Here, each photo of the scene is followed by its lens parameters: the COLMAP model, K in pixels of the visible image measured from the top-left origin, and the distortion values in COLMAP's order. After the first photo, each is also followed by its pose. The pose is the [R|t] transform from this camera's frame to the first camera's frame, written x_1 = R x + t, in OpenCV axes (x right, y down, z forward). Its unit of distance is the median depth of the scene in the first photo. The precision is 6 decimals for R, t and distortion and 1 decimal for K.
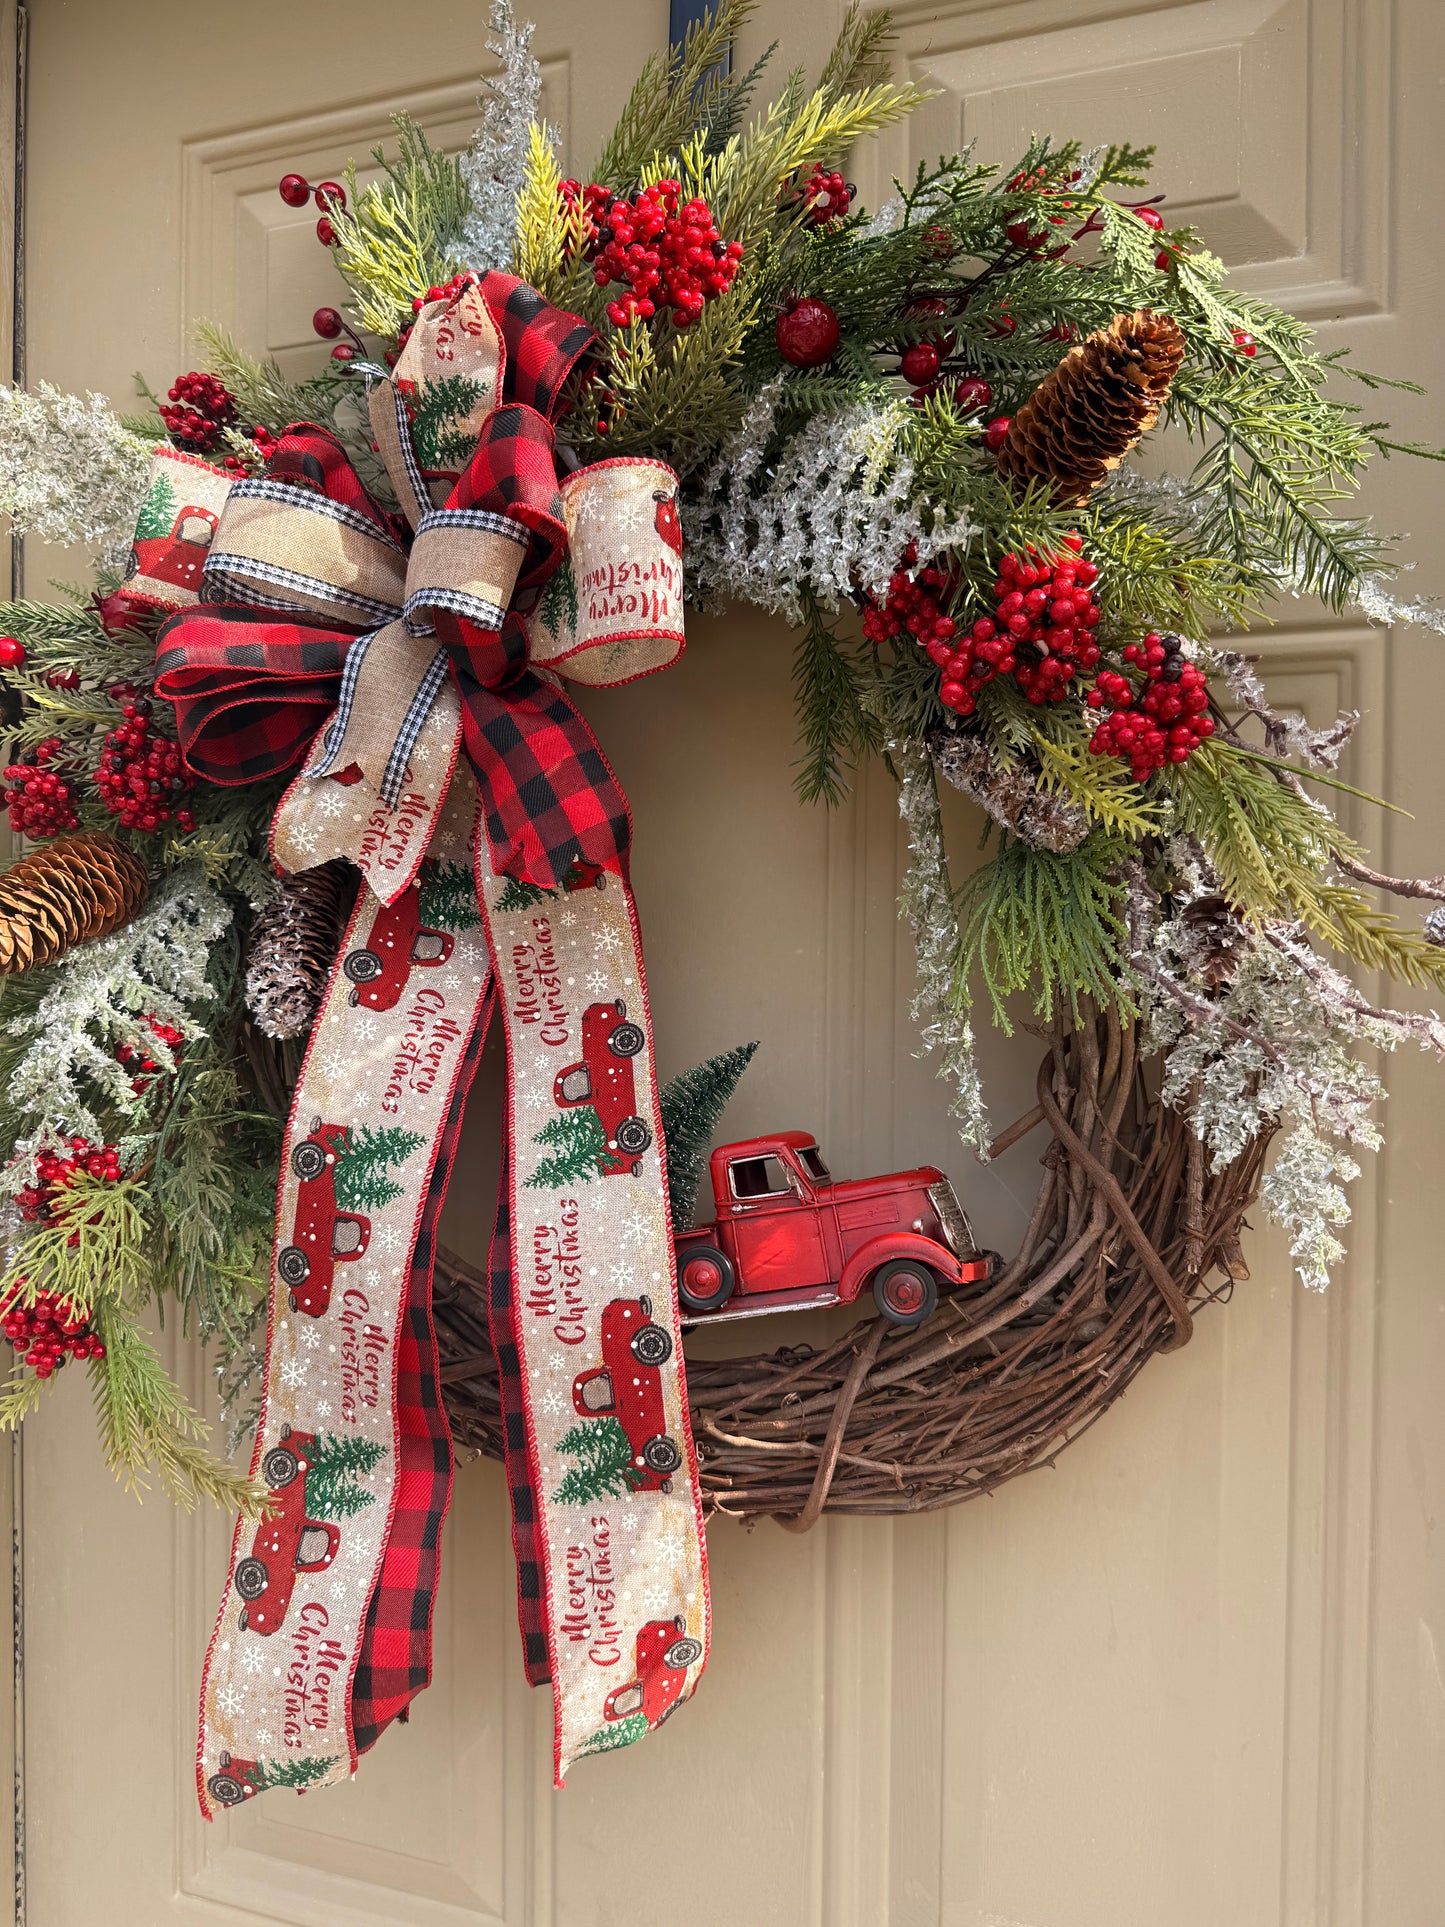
lens RADIAL K [[1381.4, 0, 717.8], [0, 1381.4, 968.3], [0, 0, 1]] dist [0.050011, -0.145343]
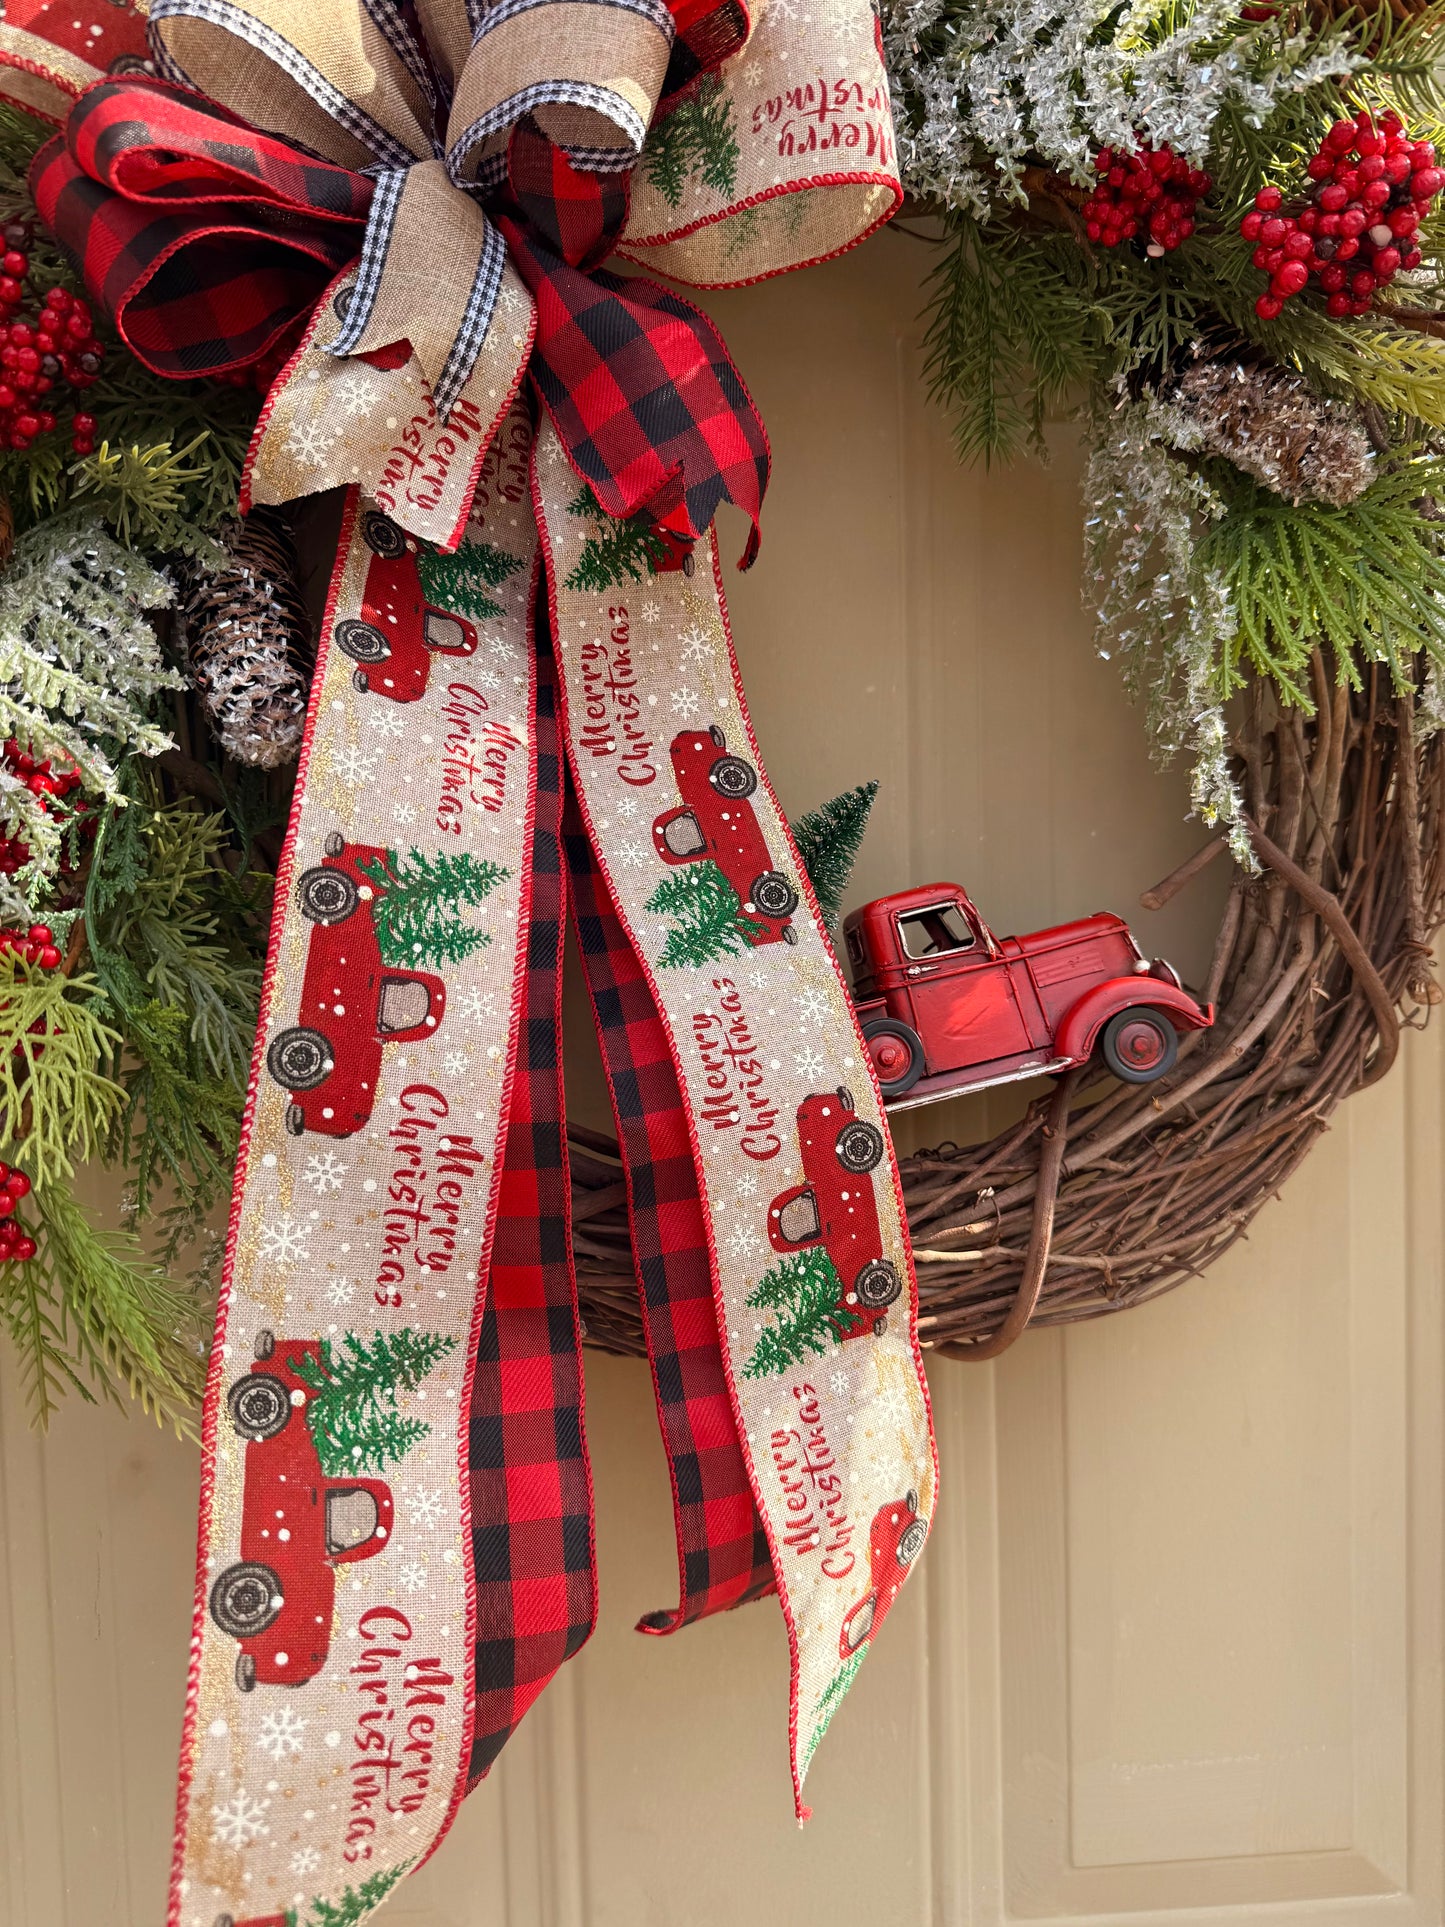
lens RADIAL K [[1392.9, 0, 722.5], [0, 1392.9, 963.5], [0, 0, 1]] dist [-0.007412, -0.041312]
pose [[0.921489, -0.046879, 0.385564, -0.397875], [0.035777, 0.998714, 0.035922, 0.138704], [-0.386752, -0.019307, 0.921981, 0.307905]]
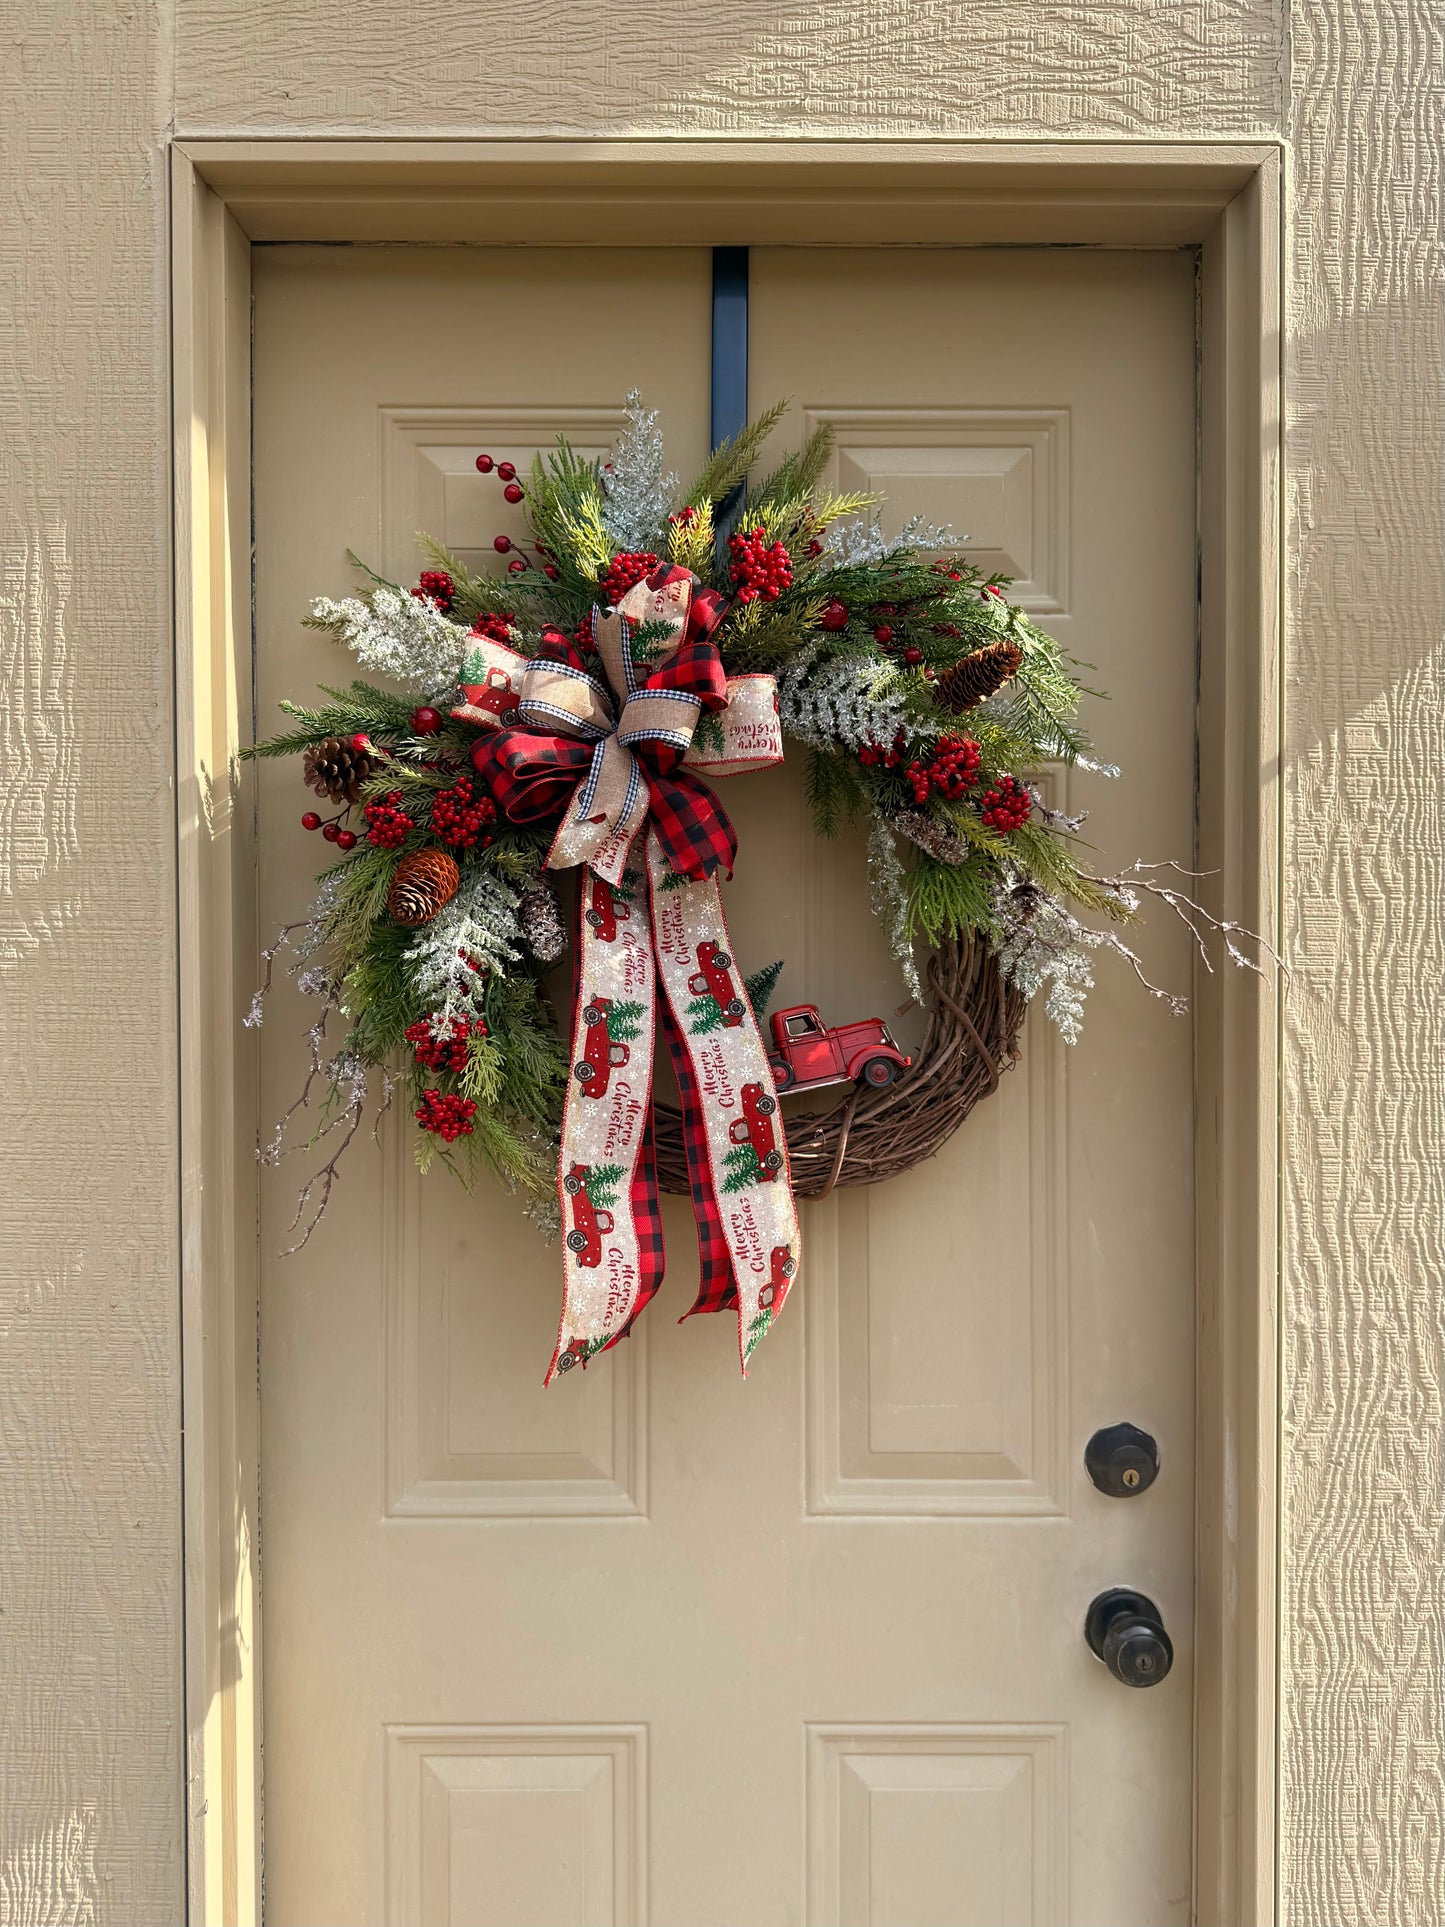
lens RADIAL K [[1381.4, 0, 717.8], [0, 1381.4, 968.3], [0, 0, 1]] dist [0.050011, -0.145343]
pose [[0.939961, -0.013520, 0.341015, -0.773982], [0.013368, 0.999907, 0.002794, 0.062787], [-0.341021, 0.001932, 0.940054, -0.855825]]
